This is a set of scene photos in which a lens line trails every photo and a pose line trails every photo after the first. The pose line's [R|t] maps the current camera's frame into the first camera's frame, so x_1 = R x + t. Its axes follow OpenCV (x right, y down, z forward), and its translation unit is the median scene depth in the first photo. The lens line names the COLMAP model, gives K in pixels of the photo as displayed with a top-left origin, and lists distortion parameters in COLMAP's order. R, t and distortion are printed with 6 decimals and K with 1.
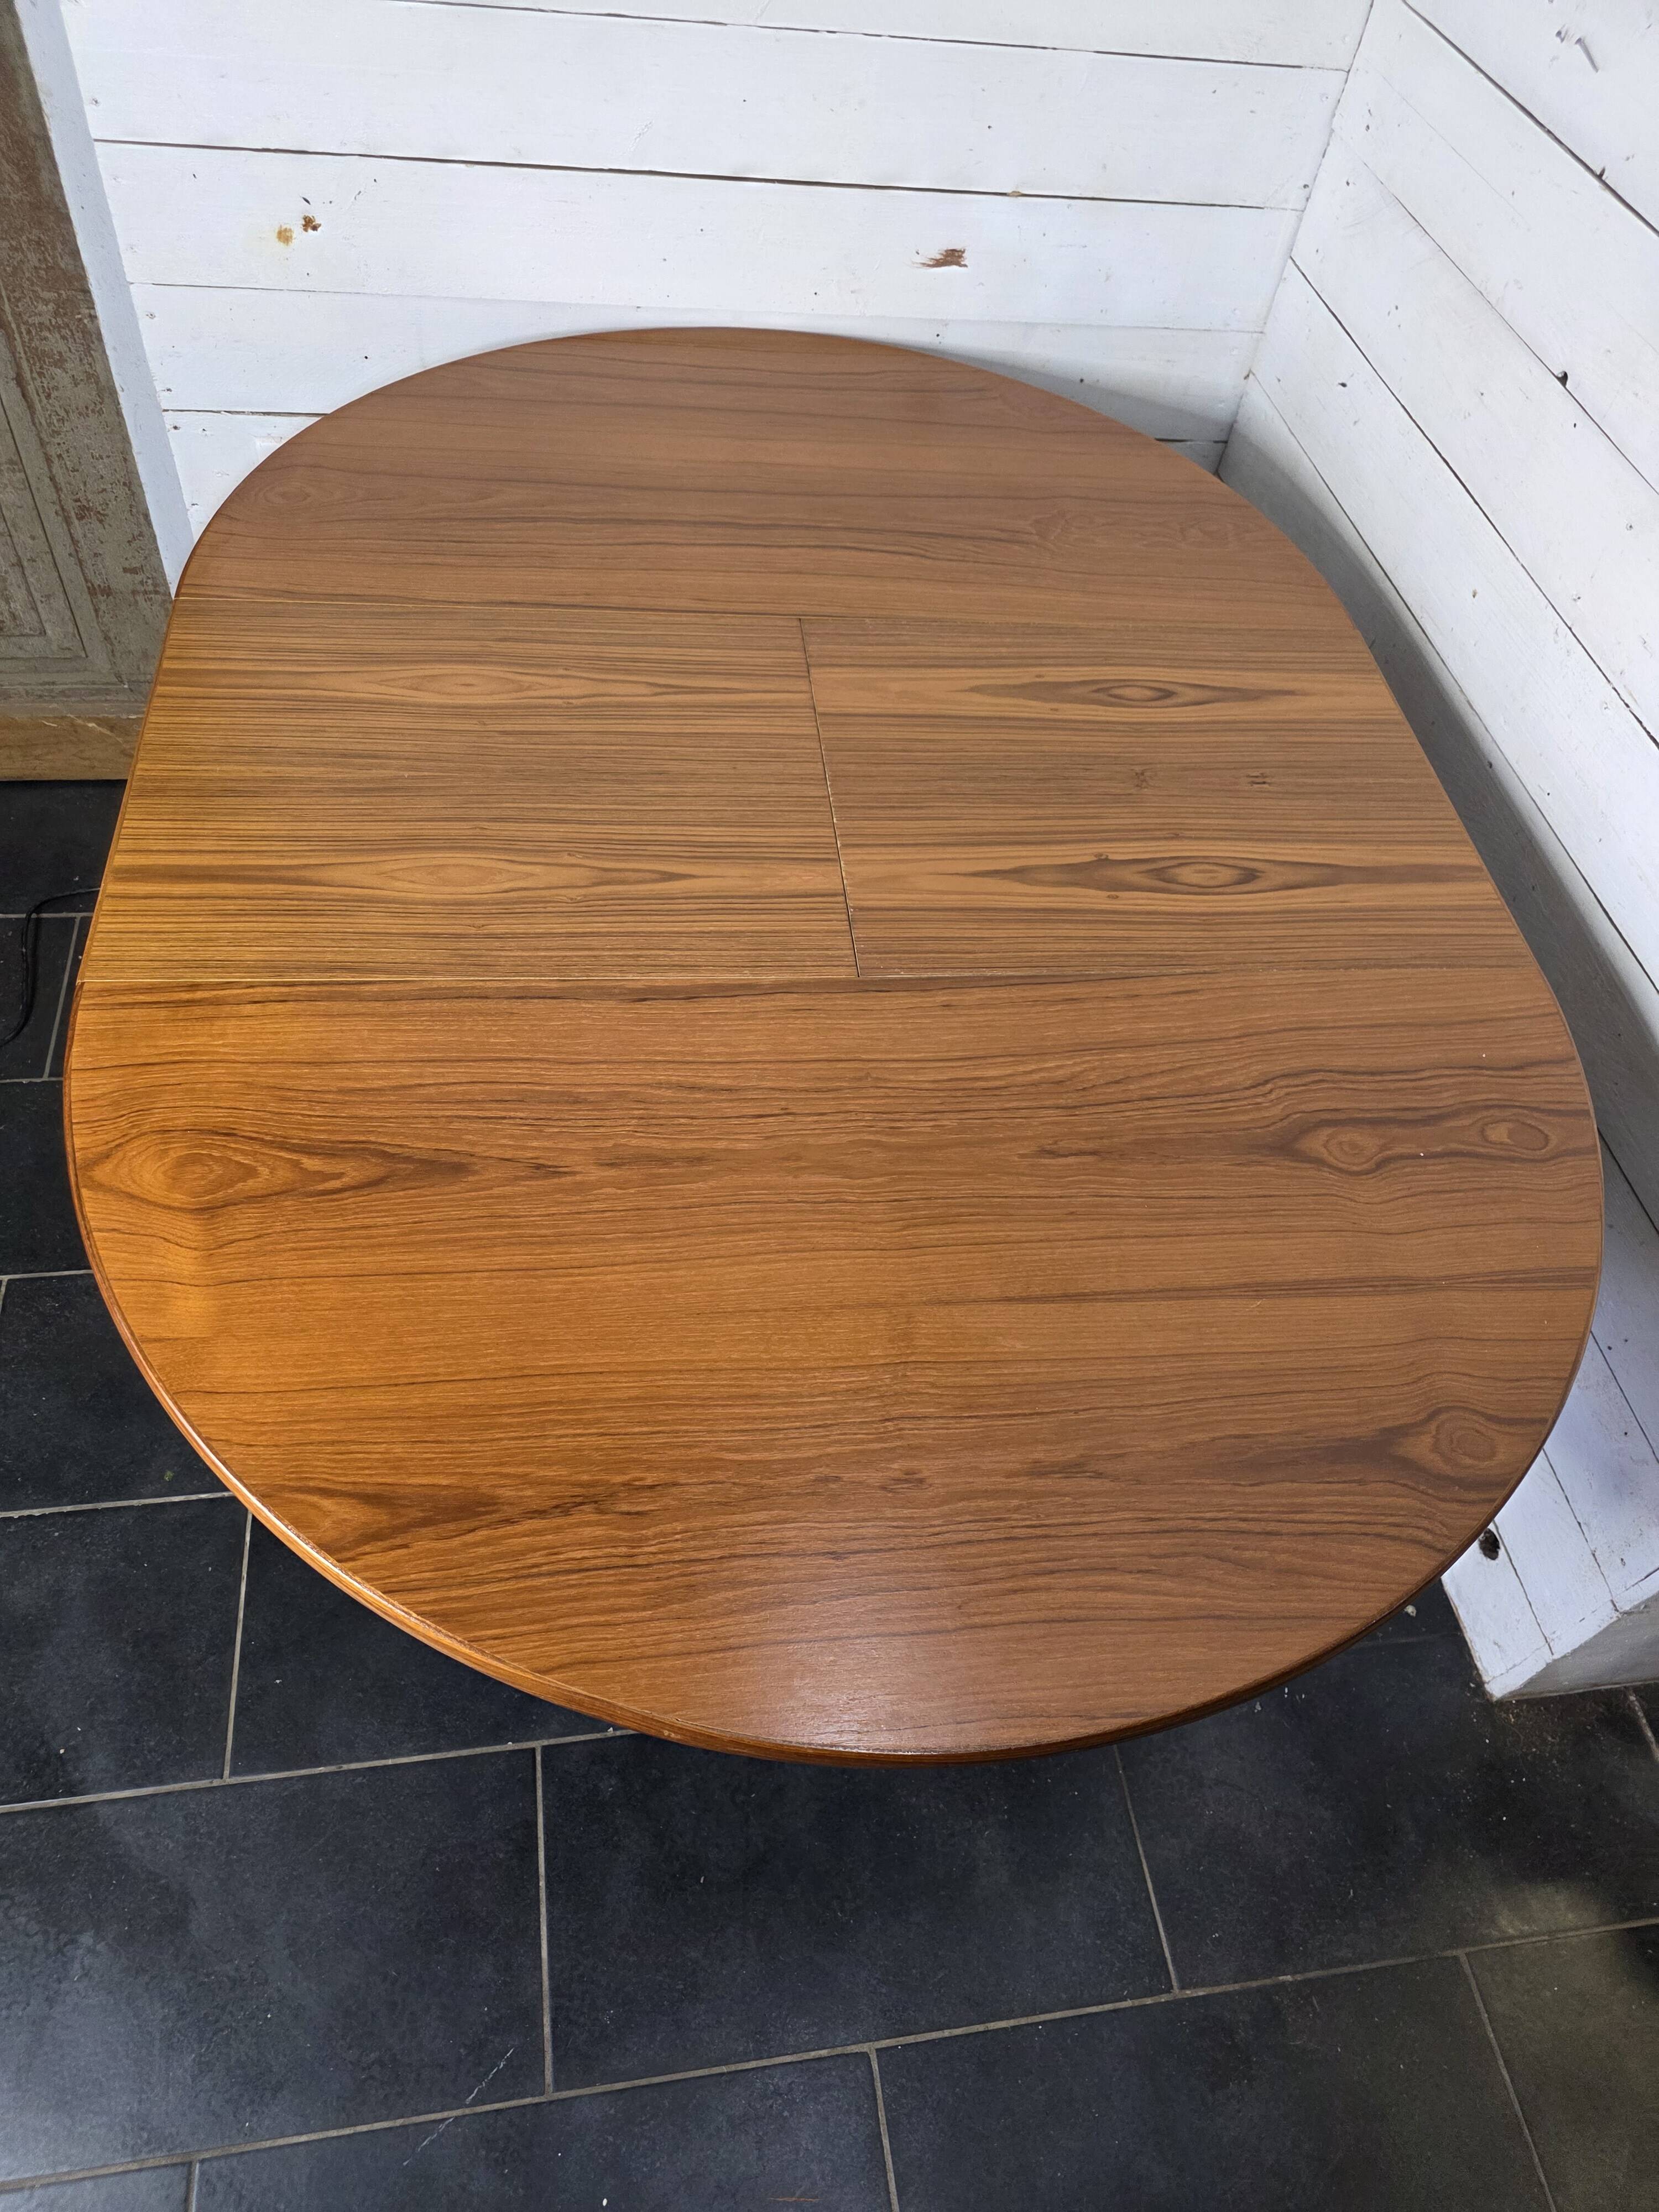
lens RADIAL K [[1498.9, 0, 809.2], [0, 1498.9, 1100.8], [0, 0, 1]] dist [0.035227, -0.026573]
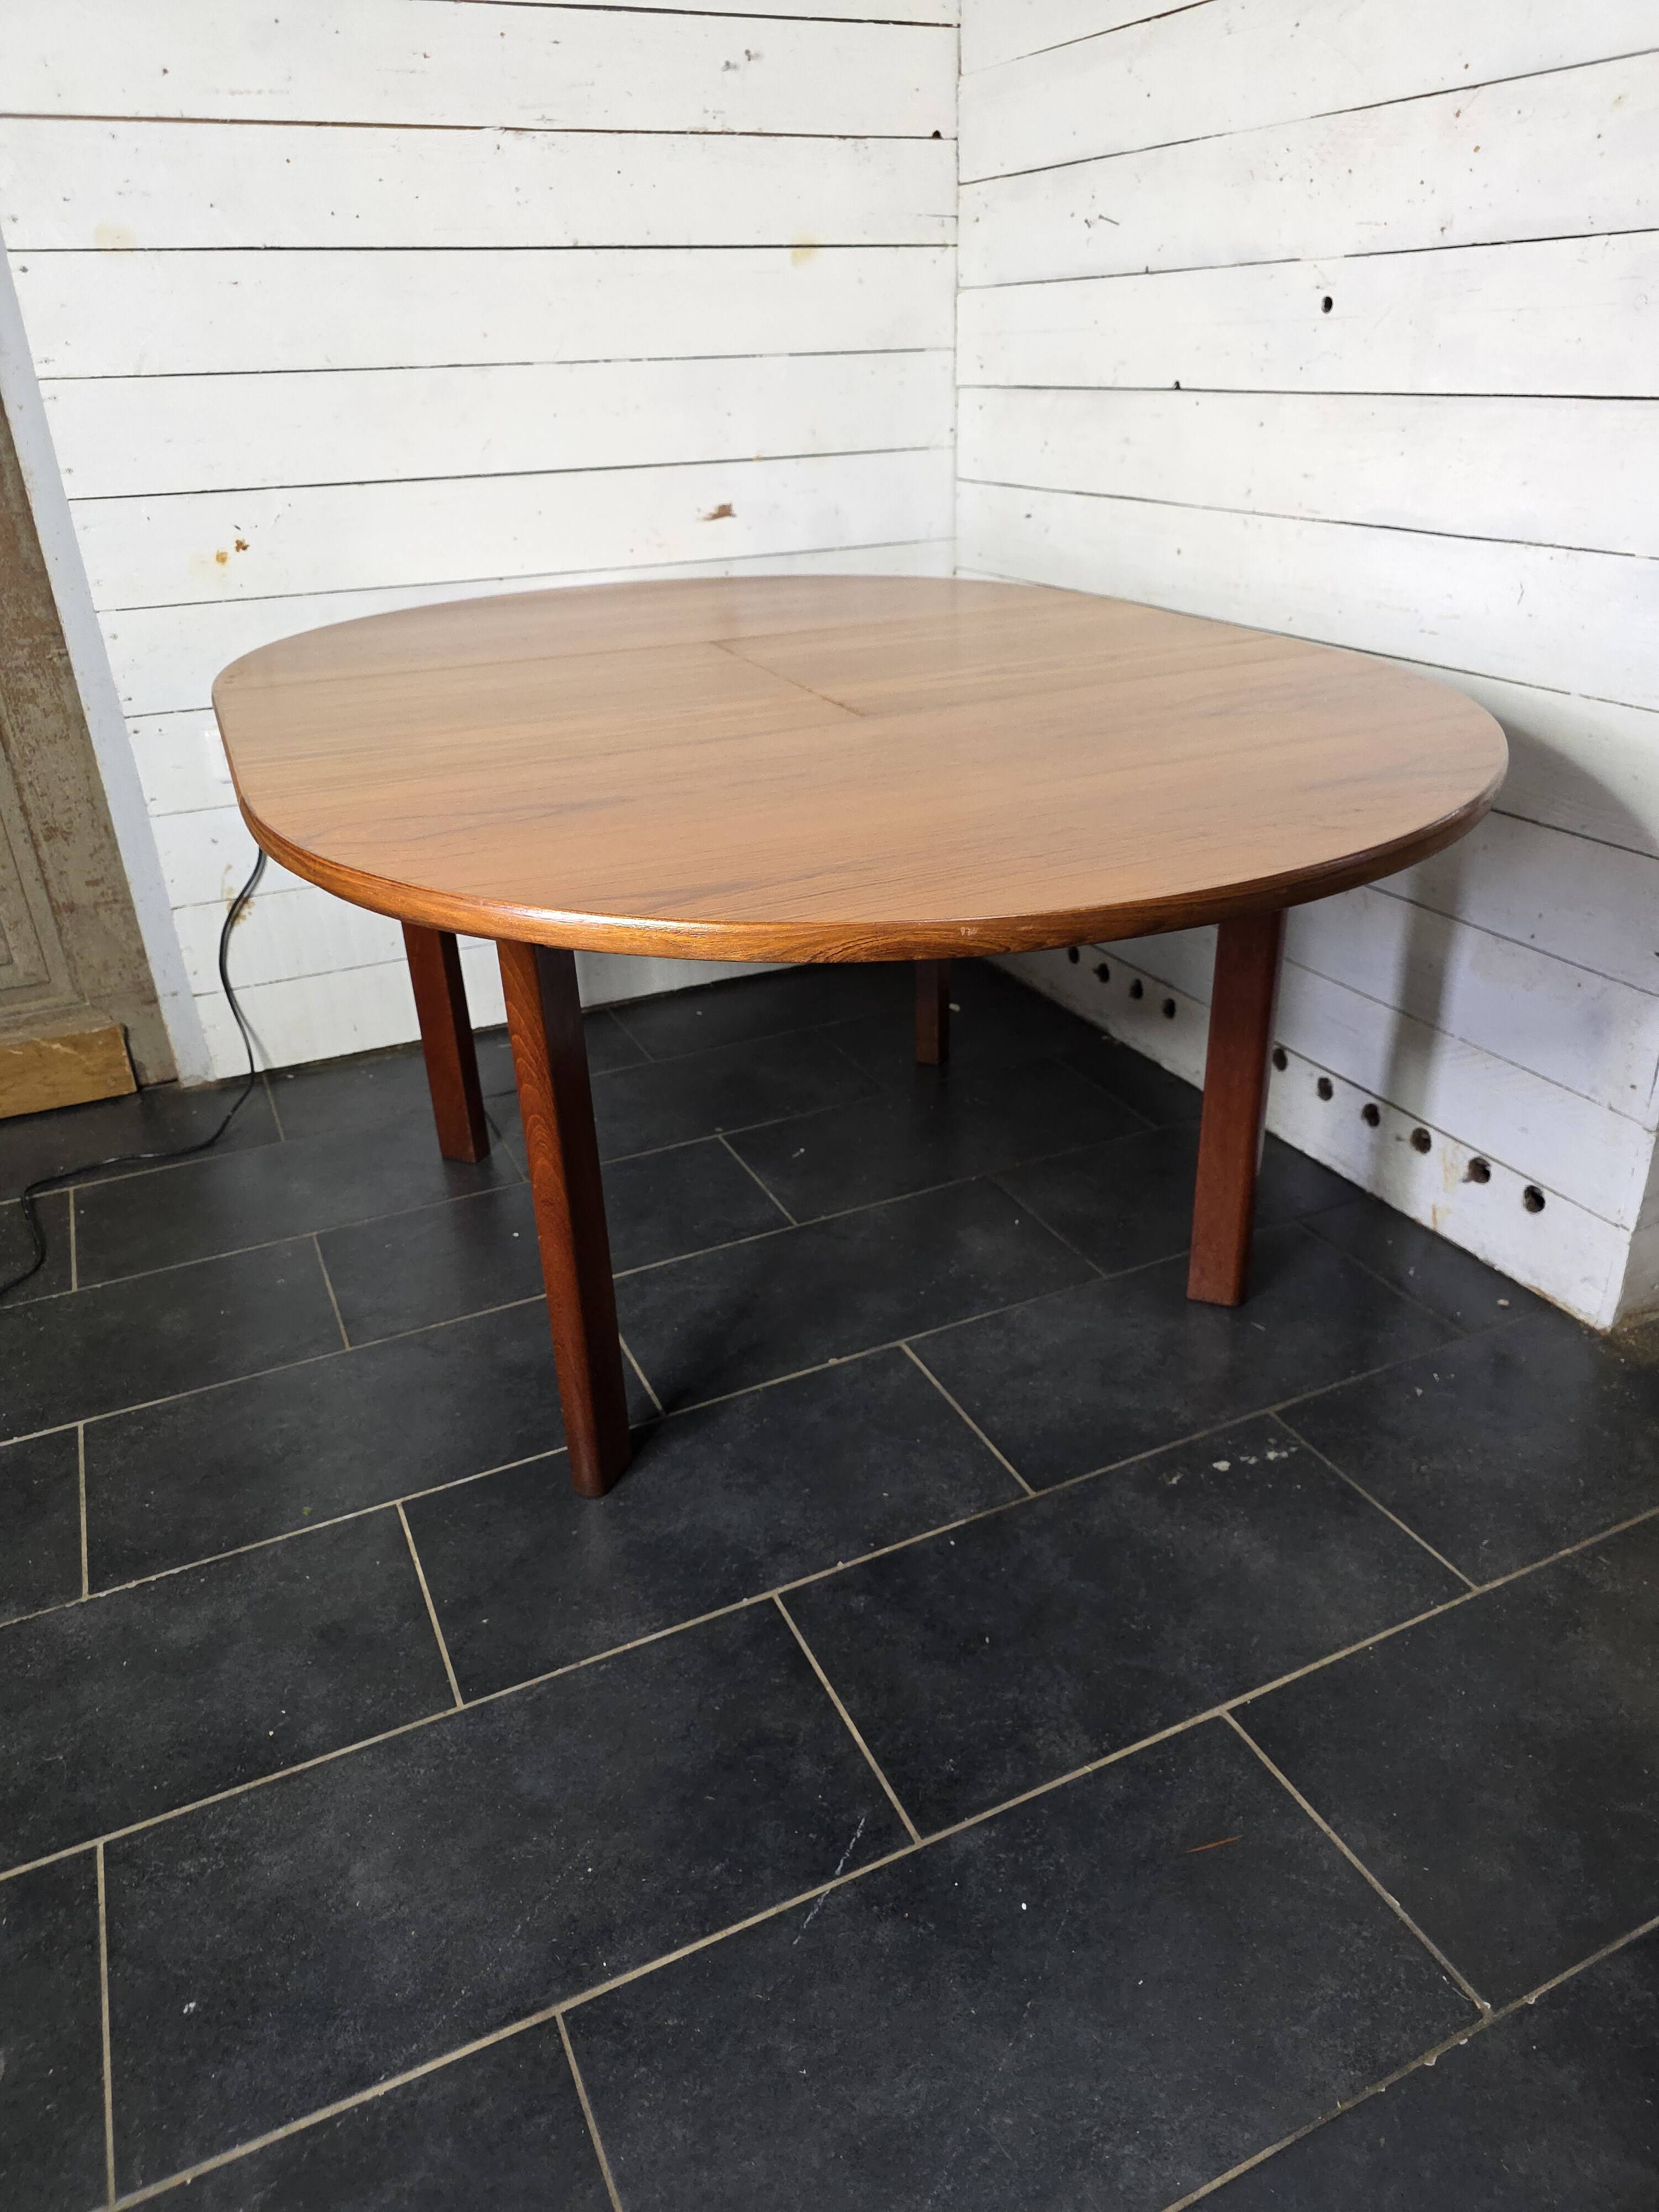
lens RADIAL K [[1498.9, 0, 827.5], [0, 1498.9, 1101.9], [0, 0, 1]] dist [0.035227, -0.026573]
pose [[0.947871, -0.250220, 0.197308, -0.273103], [0.309616, 0.869622, -0.384572, 0.565251], [-0.075355, 0.425614, 0.901762, 0.013081]]
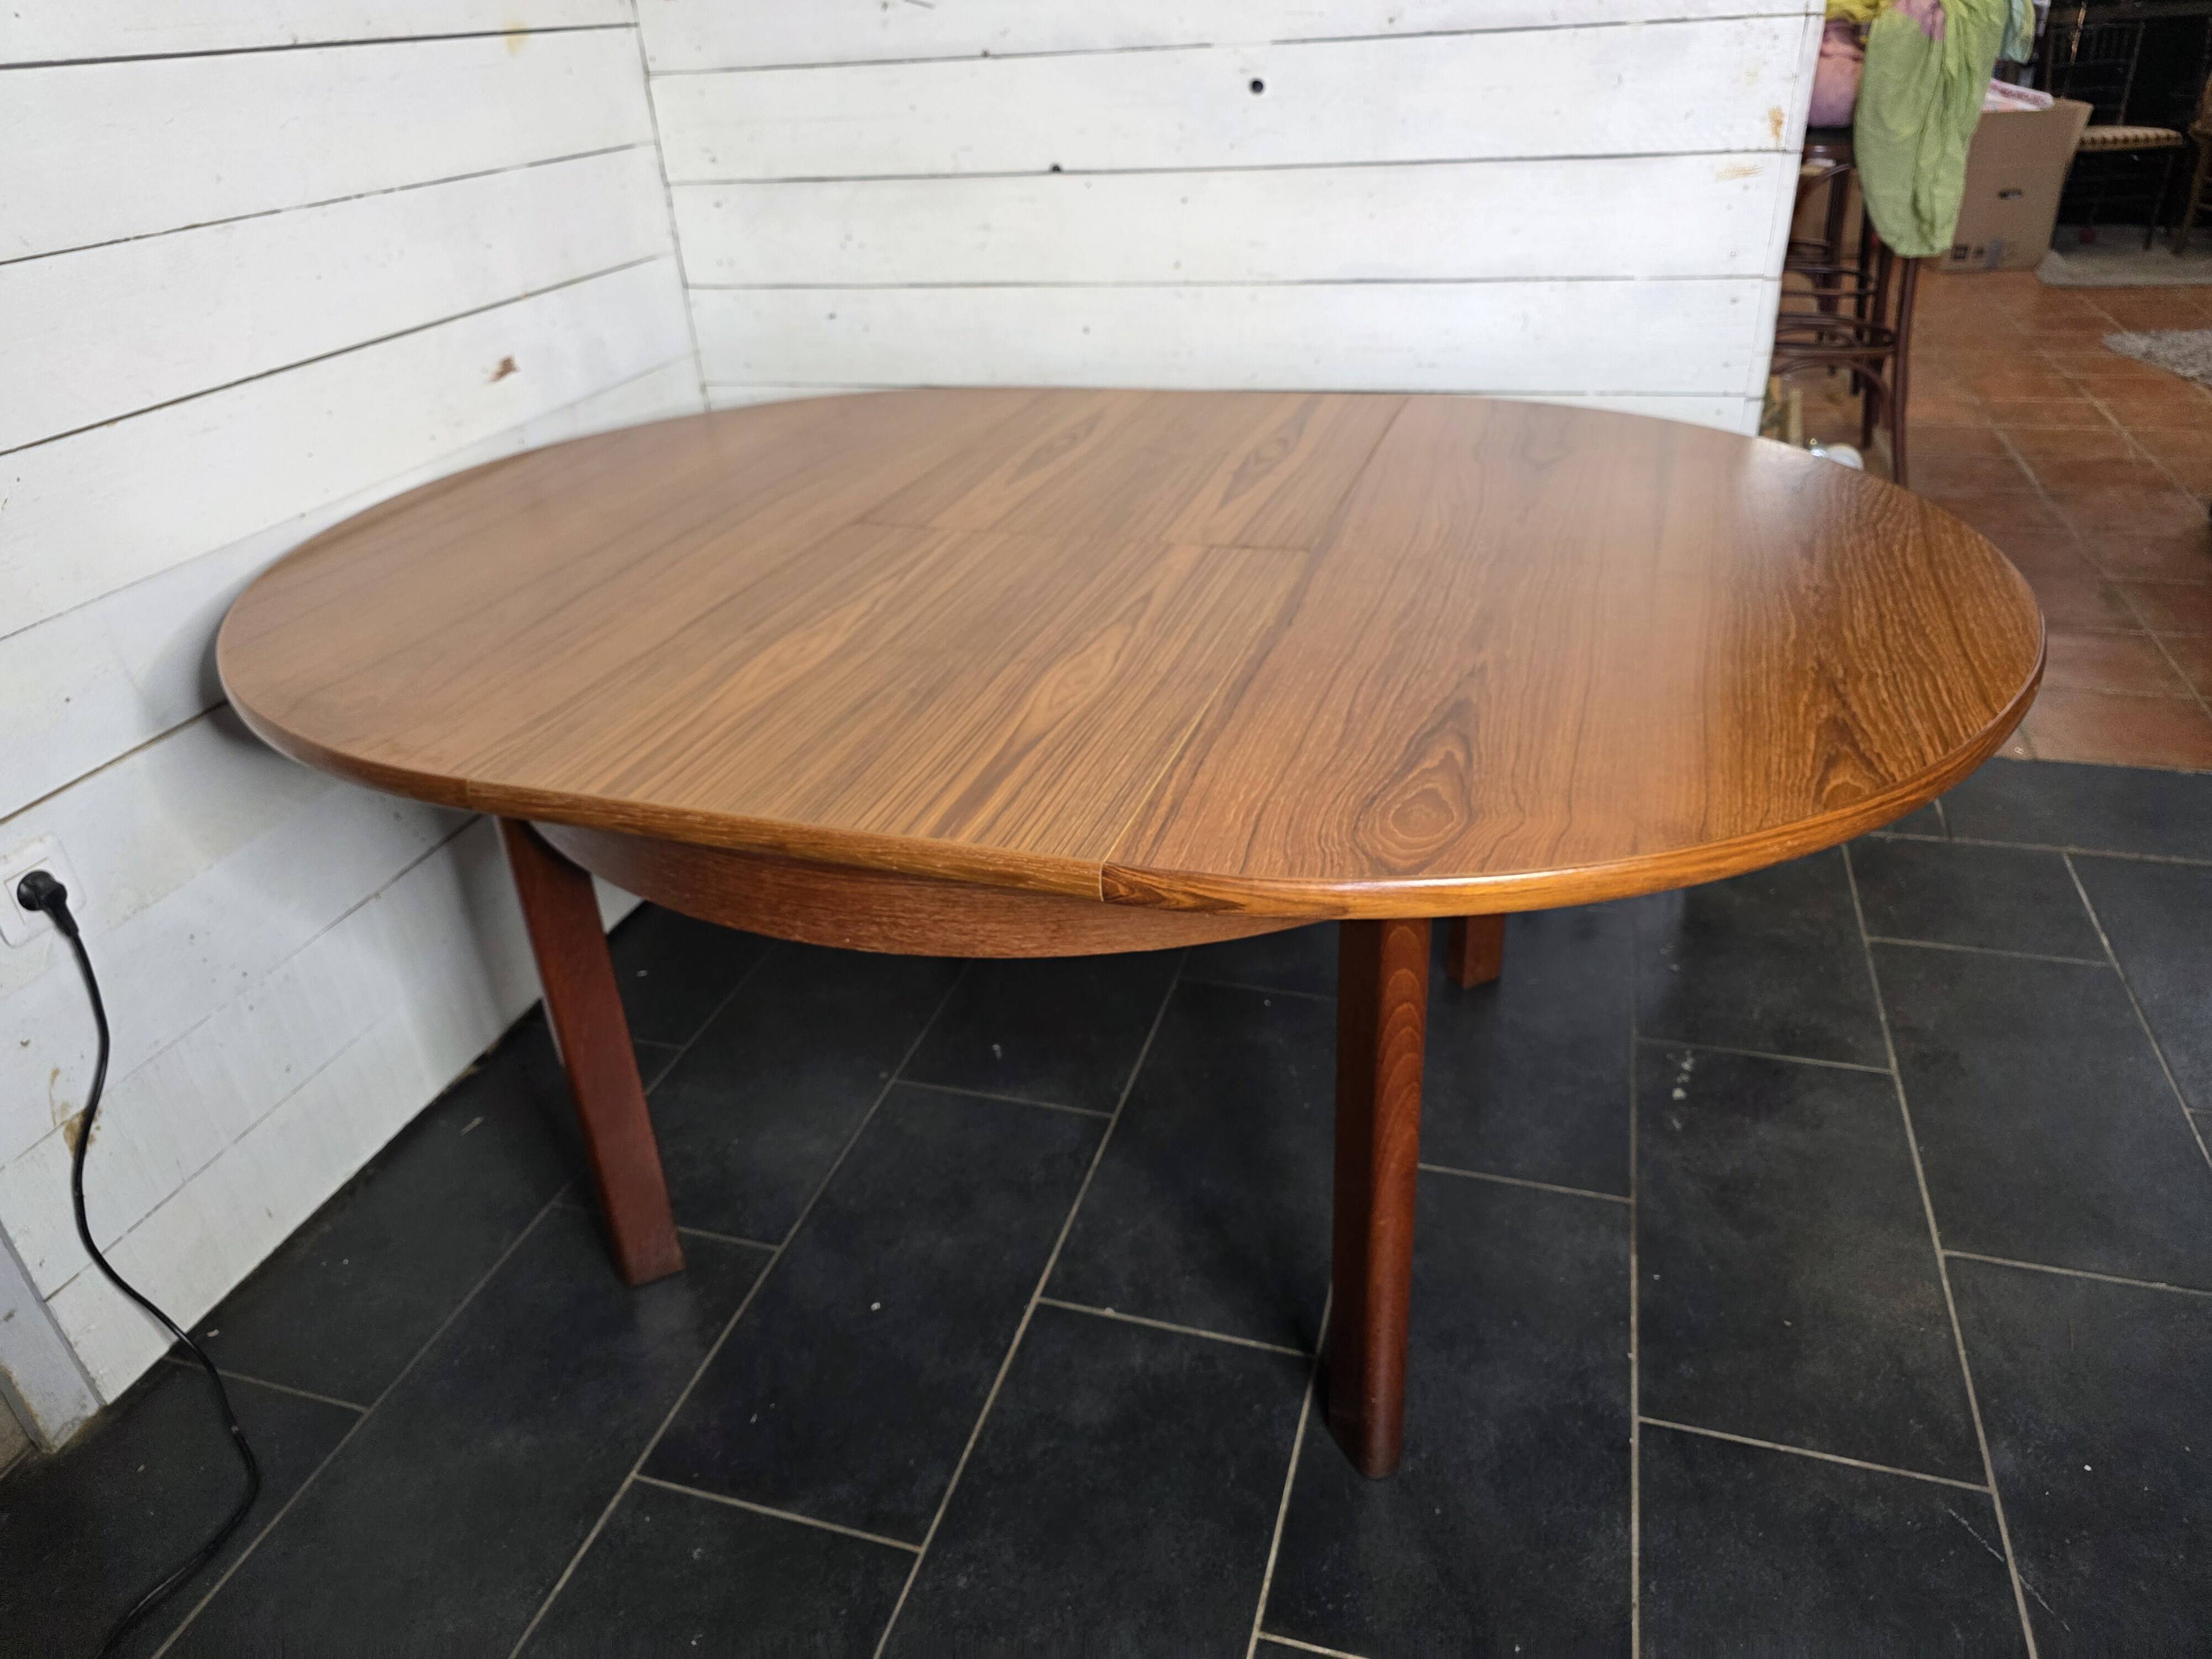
lens RADIAL K [[1498.9, 0, 1103.6], [0, 1498.9, 810.4], [0, 0, 1]] dist [0.035227, -0.026573]
pose [[0.420164, -0.541702, 0.728025, -0.841776], [0.772757, 0.634173, 0.025889, -0.093407], [-0.475718, 0.551709, 0.685061, 0.332530]]
